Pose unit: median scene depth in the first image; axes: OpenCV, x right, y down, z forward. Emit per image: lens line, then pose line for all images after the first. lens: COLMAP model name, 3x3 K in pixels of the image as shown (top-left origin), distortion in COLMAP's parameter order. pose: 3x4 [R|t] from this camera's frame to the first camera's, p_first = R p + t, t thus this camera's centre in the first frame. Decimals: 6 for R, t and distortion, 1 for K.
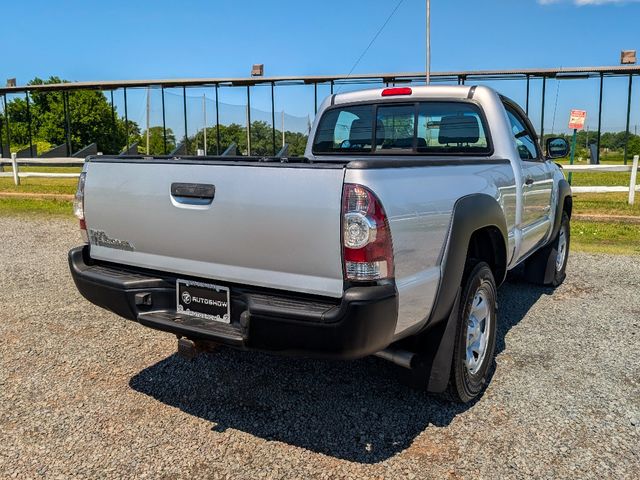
lens RADIAL K [[545.2, 0, 335.1], [0, 545.2, 226.8], [0, 0, 1]] dist [0.001337, -0.008653]
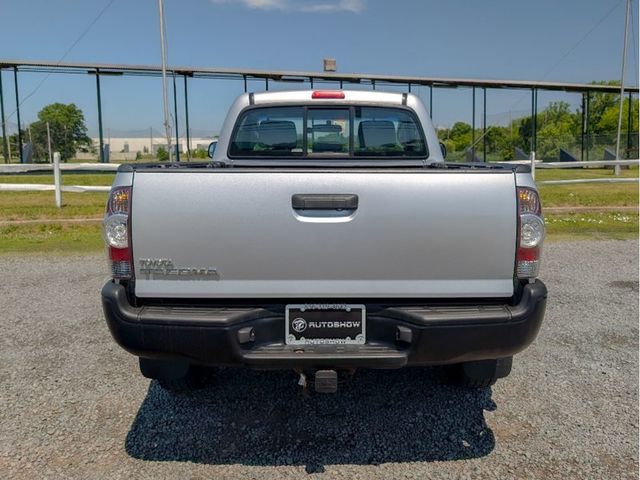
lens RADIAL K [[586.1, 0, 339.9], [0, 586.1, 210.8], [0, 0, 1]] dist [0.005366, -0.012643]
pose [[0.854622, -0.053450, 0.516492, -0.655886], [0.072550, 0.997222, -0.016847, -0.030092], [-0.514157, 0.051869, 0.856126, 0.144669]]
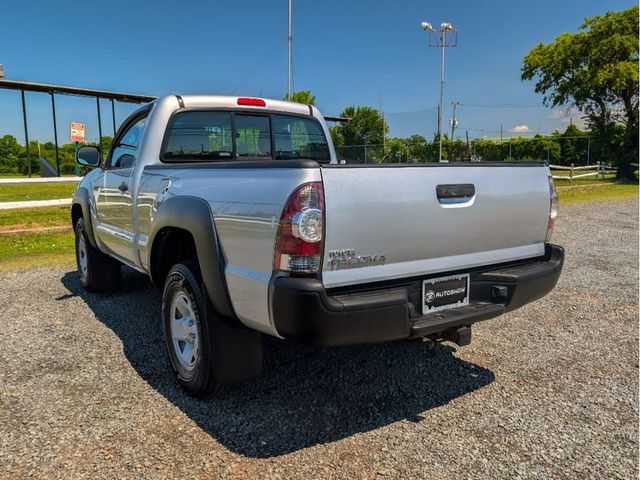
lens RADIAL K [[534.4, 0, 320.0], [0, 534.4, 240.0], [0, 0, 1]] dist [0.003533, -0.007372]
pose [[0.437441, -0.128441, 0.890027, -1.186145], [0.127946, 0.988567, 0.079778, -0.078859], [-0.890098, 0.078977, 0.448874, 0.684144]]
